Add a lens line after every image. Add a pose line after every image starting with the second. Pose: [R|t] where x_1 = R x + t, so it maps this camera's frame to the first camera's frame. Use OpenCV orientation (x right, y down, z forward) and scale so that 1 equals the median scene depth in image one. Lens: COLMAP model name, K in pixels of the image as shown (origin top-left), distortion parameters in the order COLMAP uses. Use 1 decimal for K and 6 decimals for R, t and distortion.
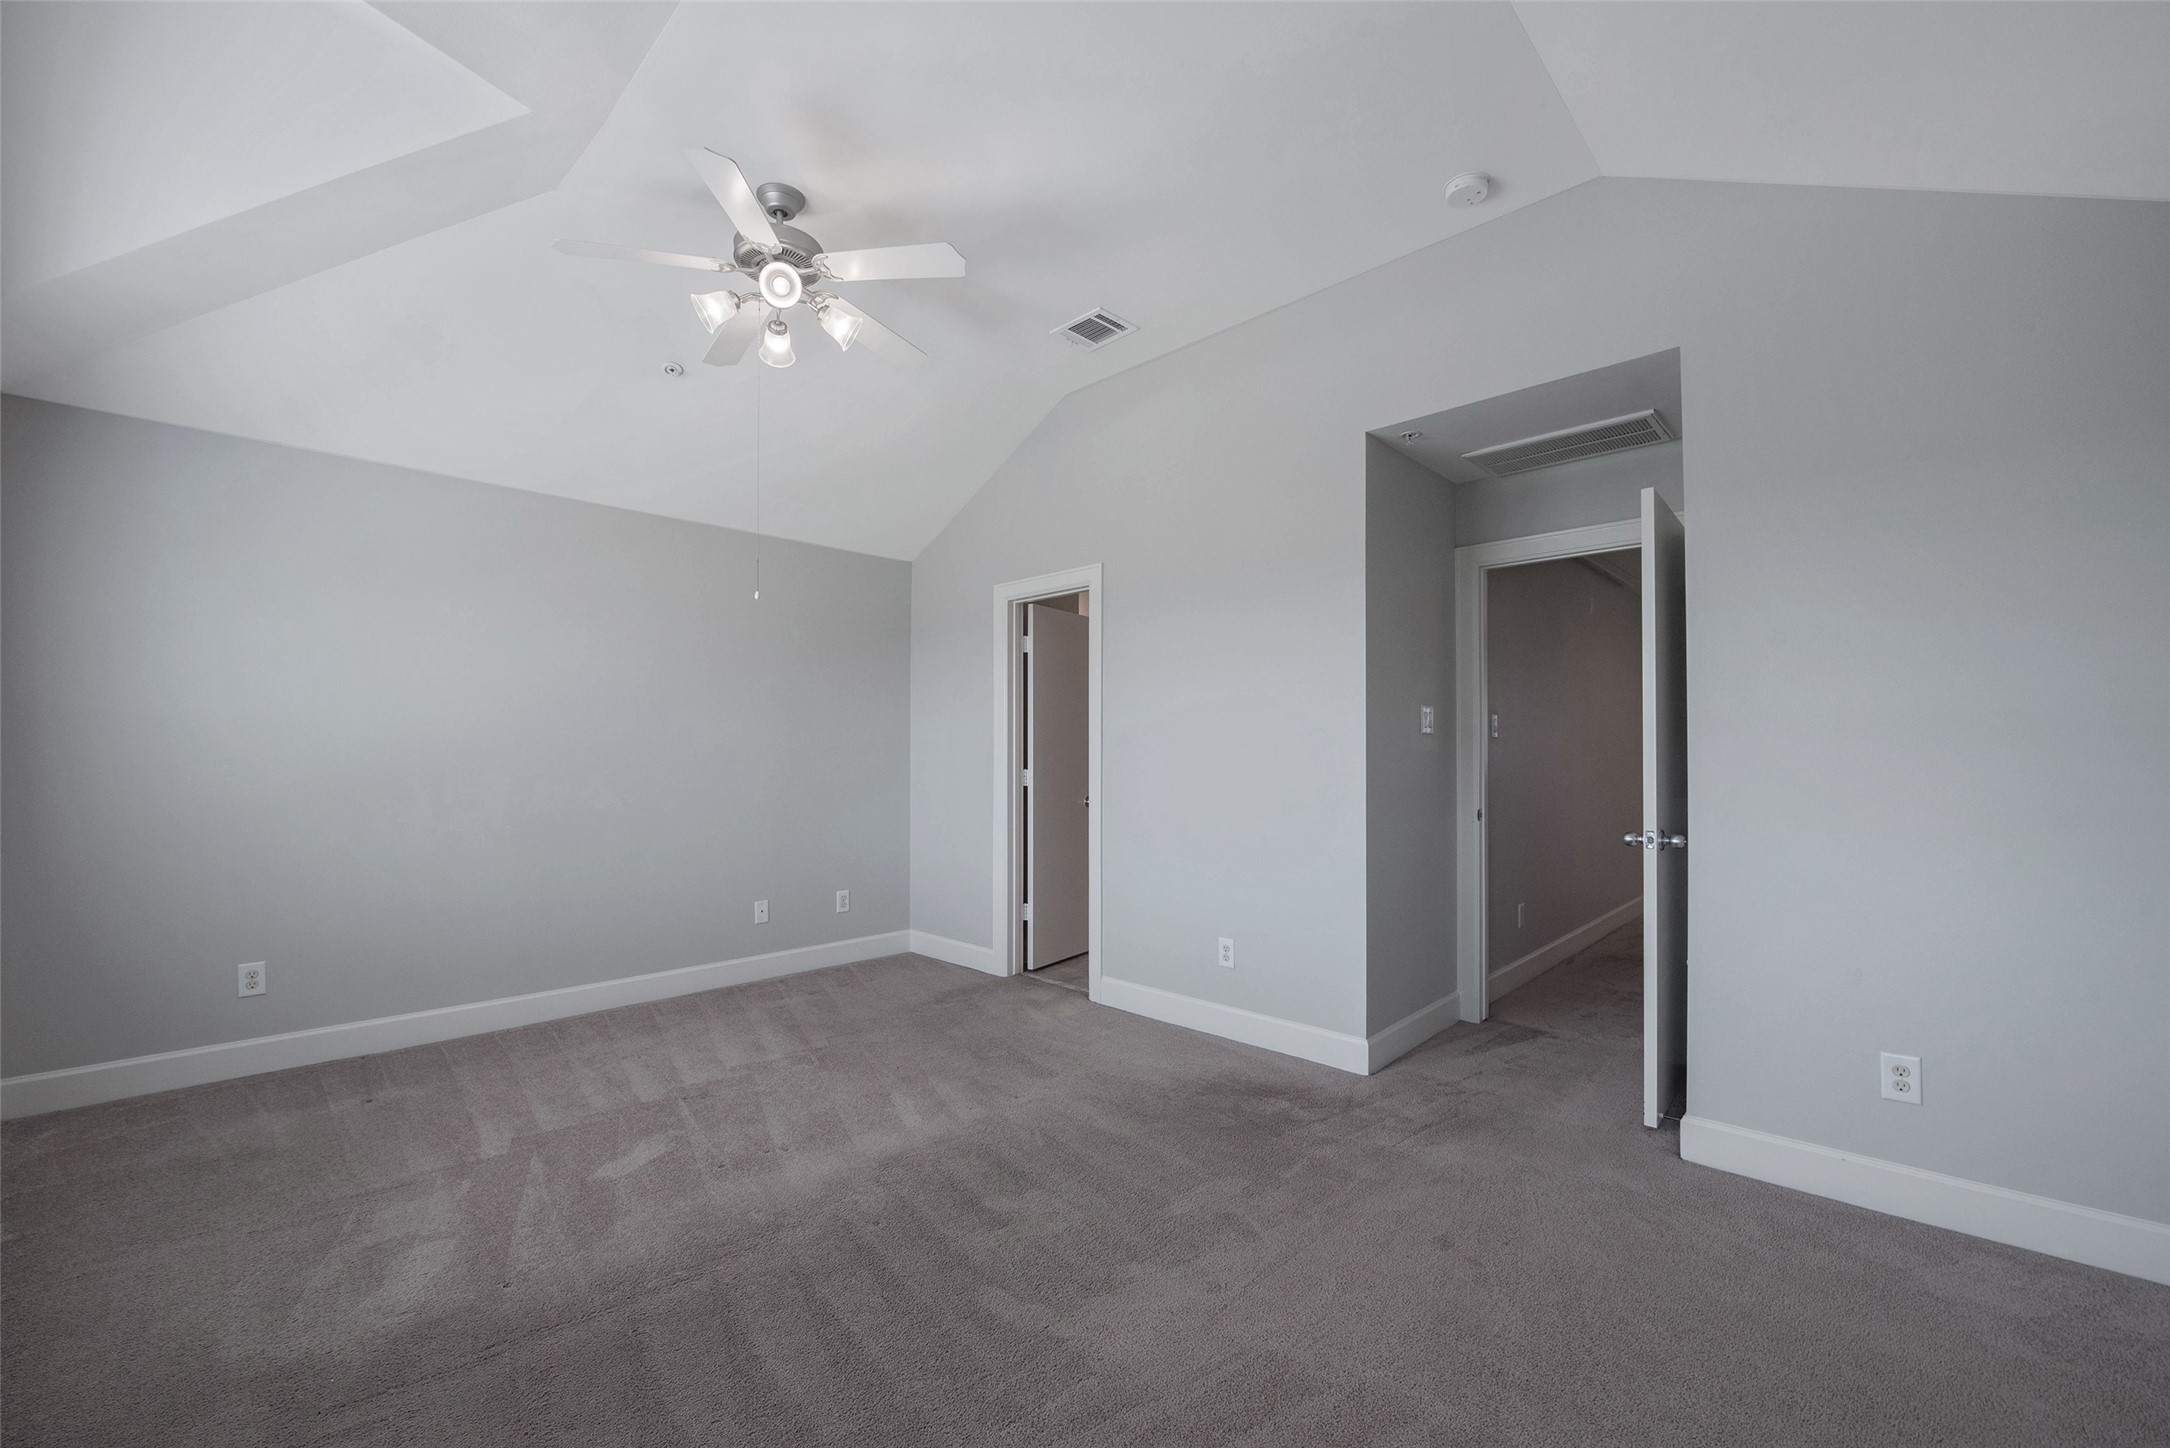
lens RADIAL K [[863.3, 0, 1085.1], [0, 863.3, 740.4], [0, 0, 1]] dist [-0.010932, -0.002148]
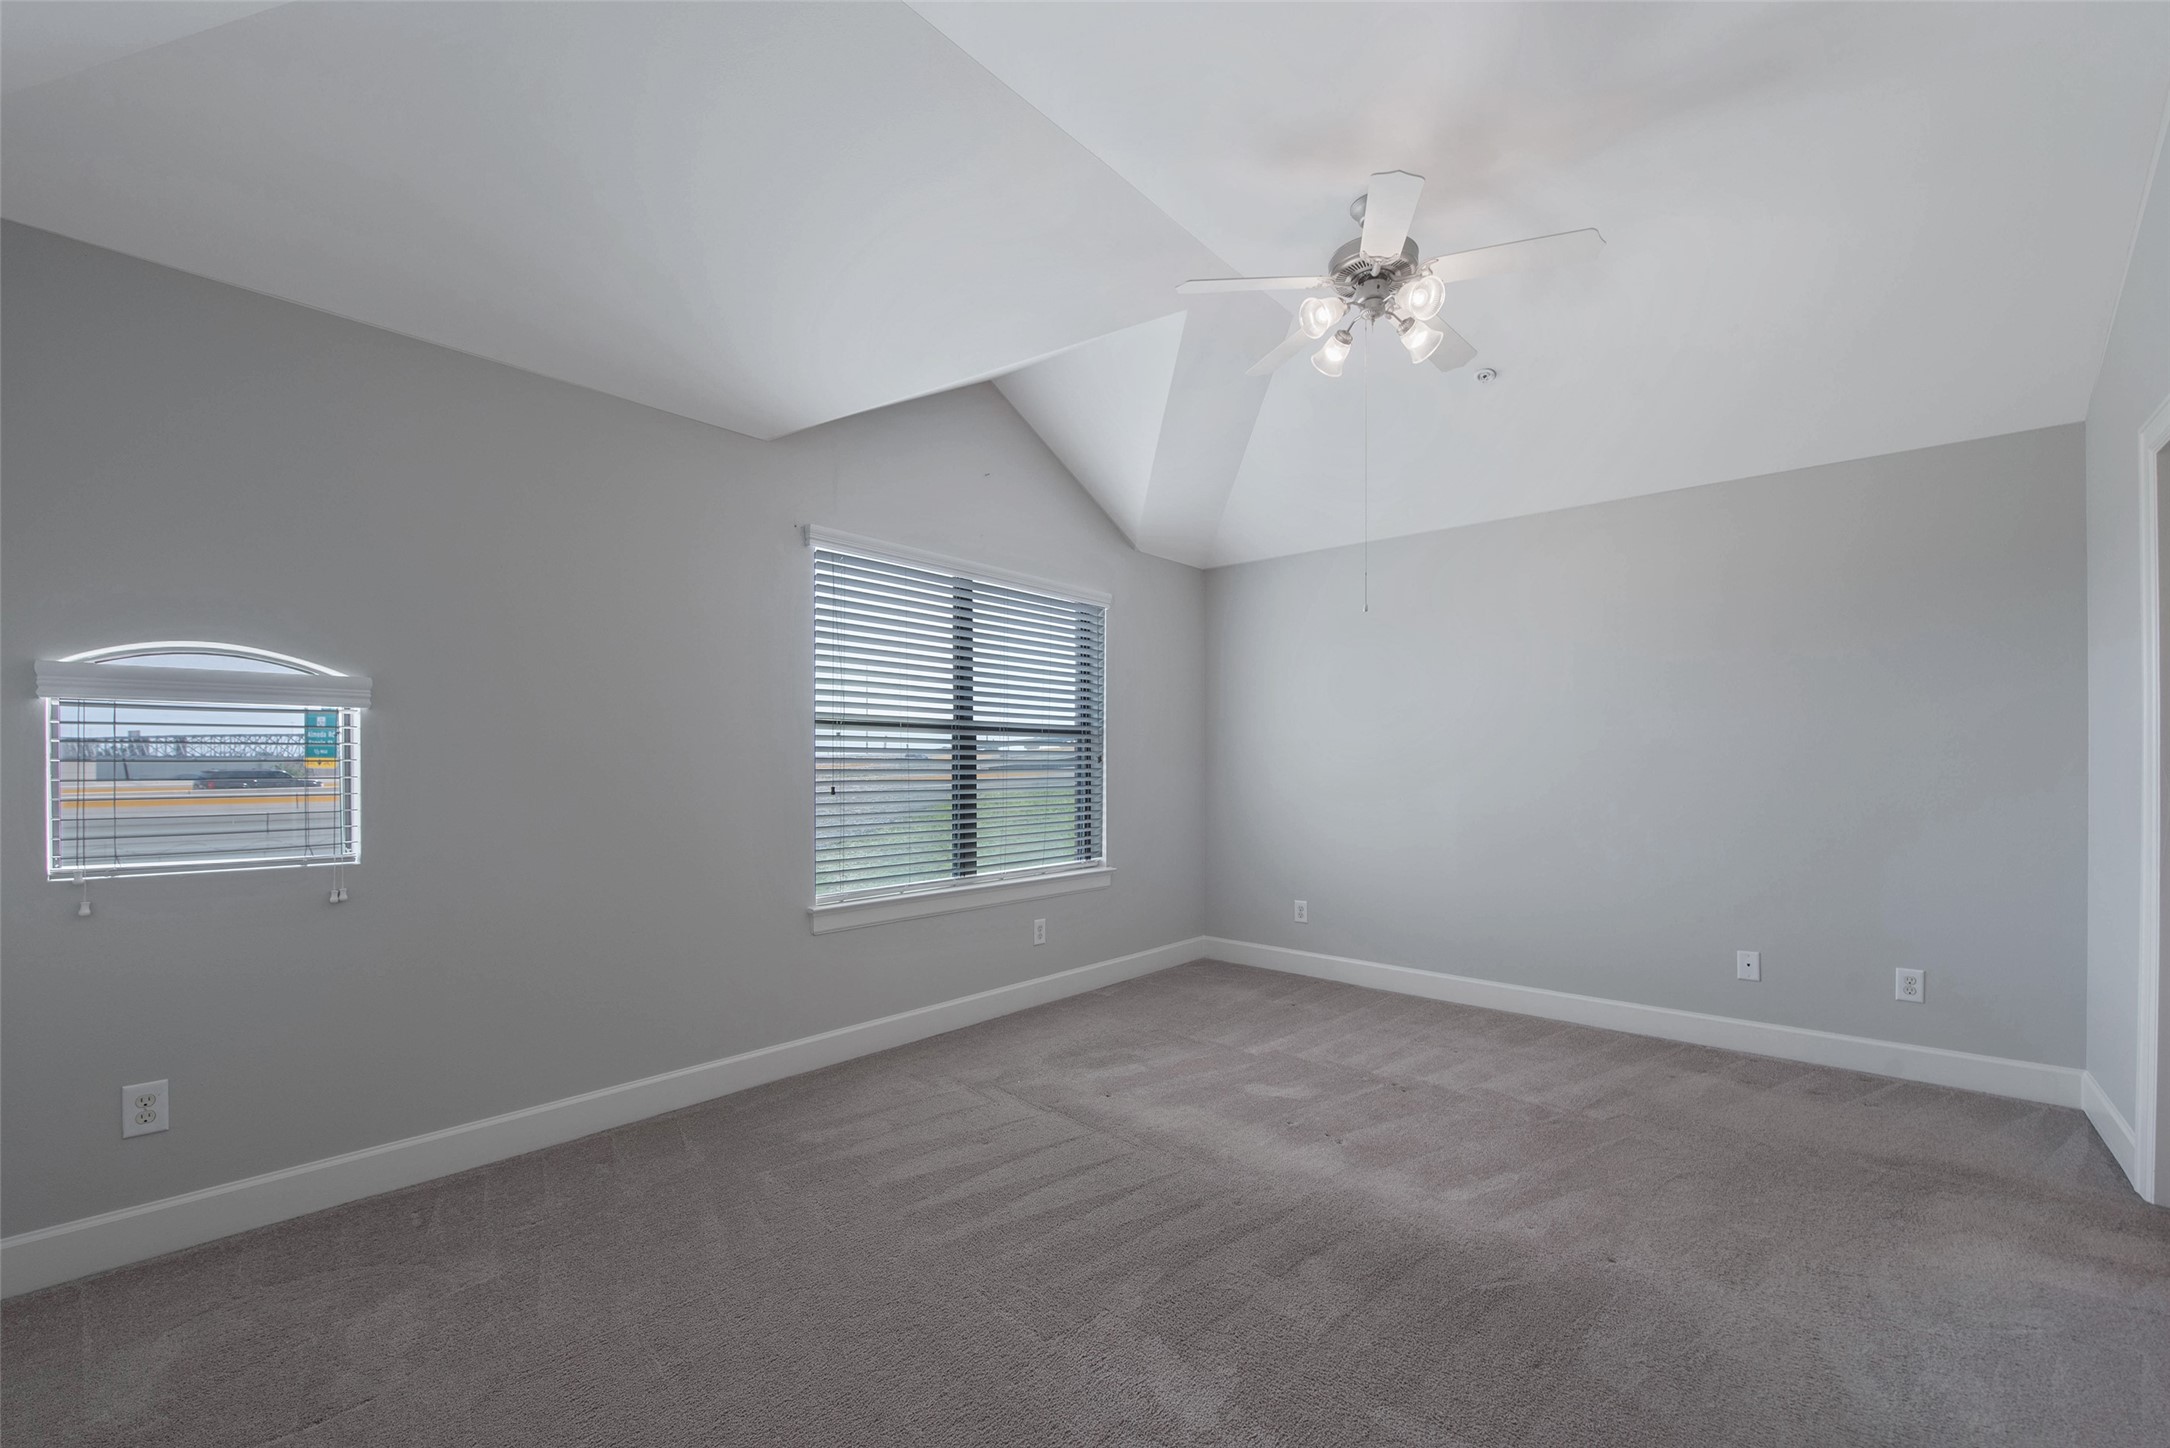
lens RADIAL K [[863.3, 0, 1041.3], [0, 863.3, 771.0], [0, 0, 1]] dist [-0.010932, -0.002148]
pose [[0.025972, 0.002653, -0.999659, 0.476379], [0.016678, 0.999856, 0.003087, 0.013454], [0.999524, -0.016753, 0.025924, 0.435953]]
